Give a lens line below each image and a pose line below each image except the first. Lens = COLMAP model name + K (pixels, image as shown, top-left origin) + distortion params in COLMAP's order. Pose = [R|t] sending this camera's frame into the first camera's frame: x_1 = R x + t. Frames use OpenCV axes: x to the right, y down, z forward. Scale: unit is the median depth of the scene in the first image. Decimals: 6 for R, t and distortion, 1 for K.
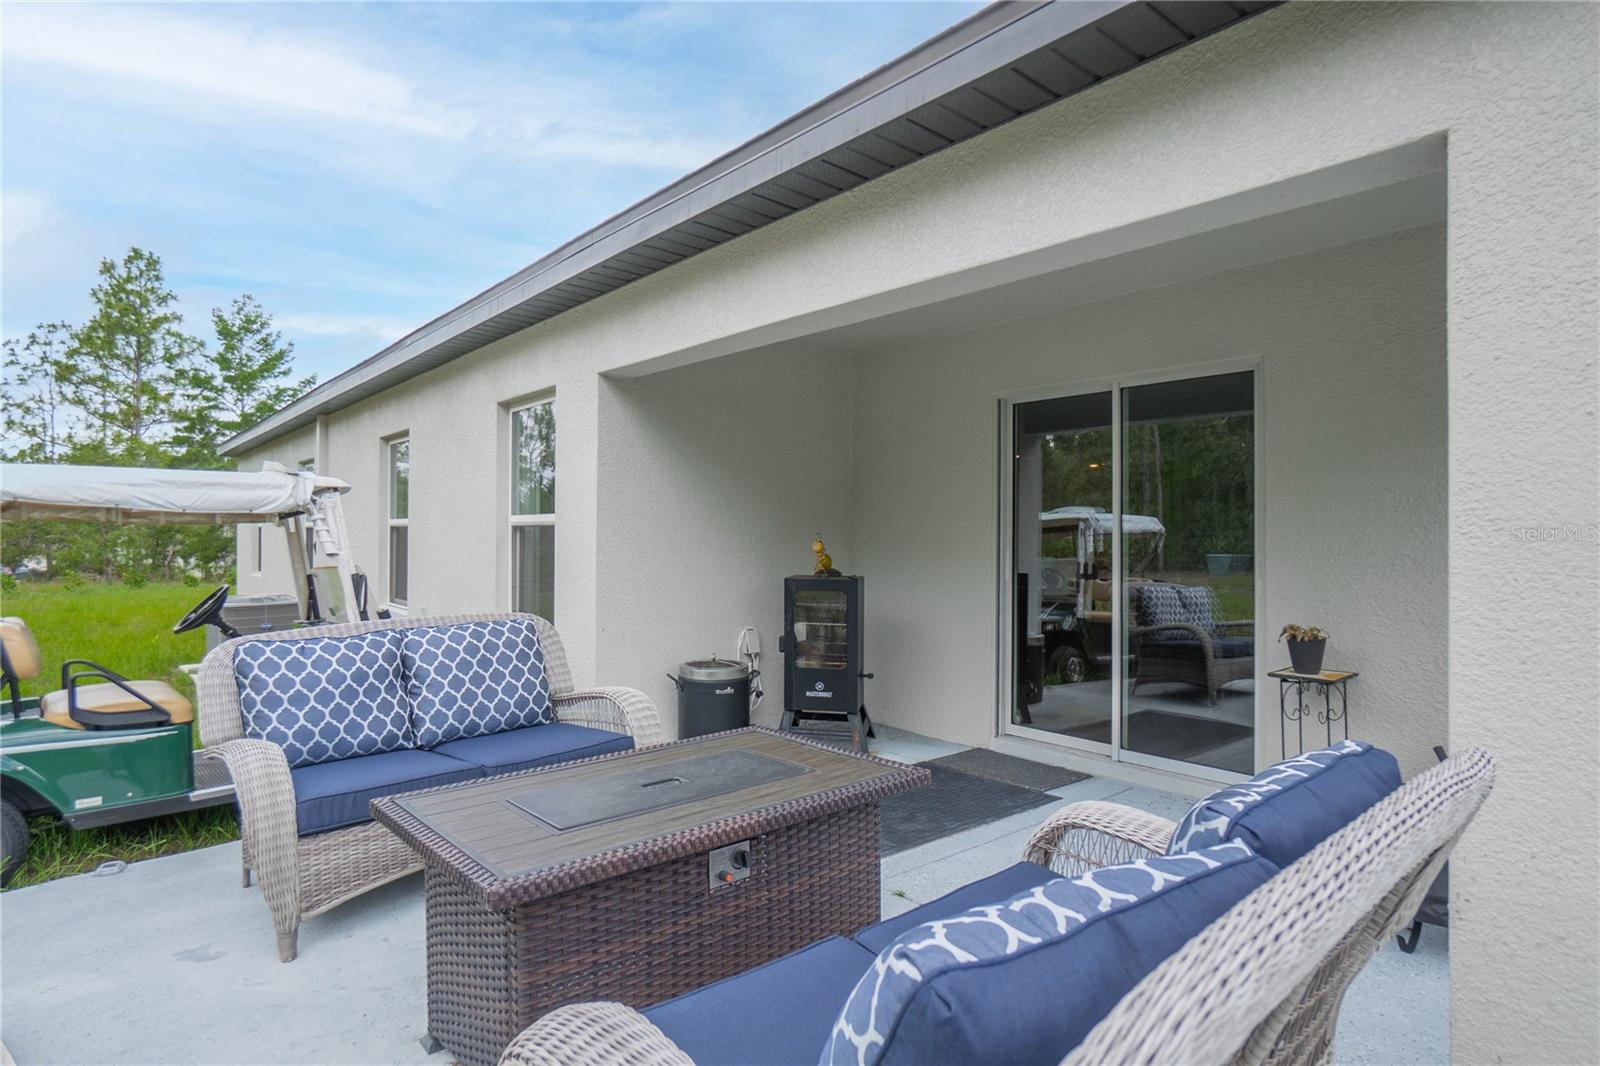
lens RADIAL K [[877.3, 0, 782.8], [0, 877.3, 539.4], [0, 0, 1]] dist [-0.032874, 0.026026]
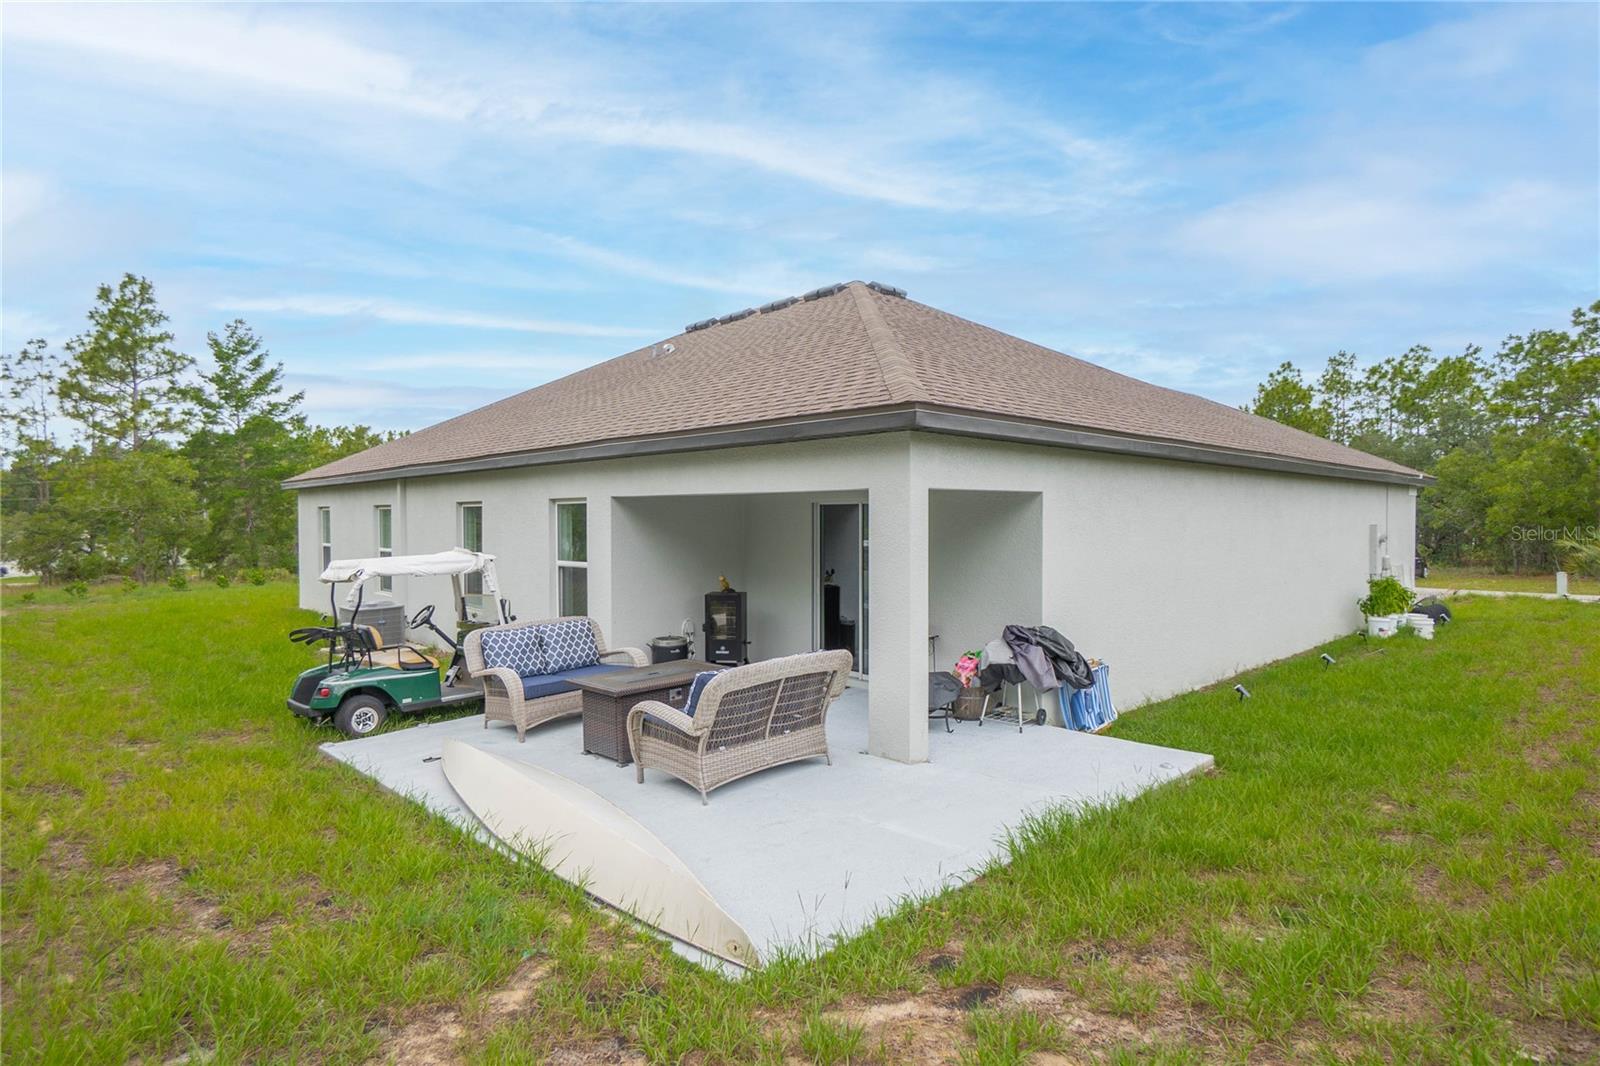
lens RADIAL K [[877.3, 0, 782.8], [0, 877.3, 539.4], [0, 0, 1]] dist [-0.032874, 0.026026]
pose [[0.998517, -0.014093, 0.052585, 0.011323], [0.012907, 0.999656, 0.022820, -0.018527], [-0.052888, -0.022107, 0.998356, -0.147807]]
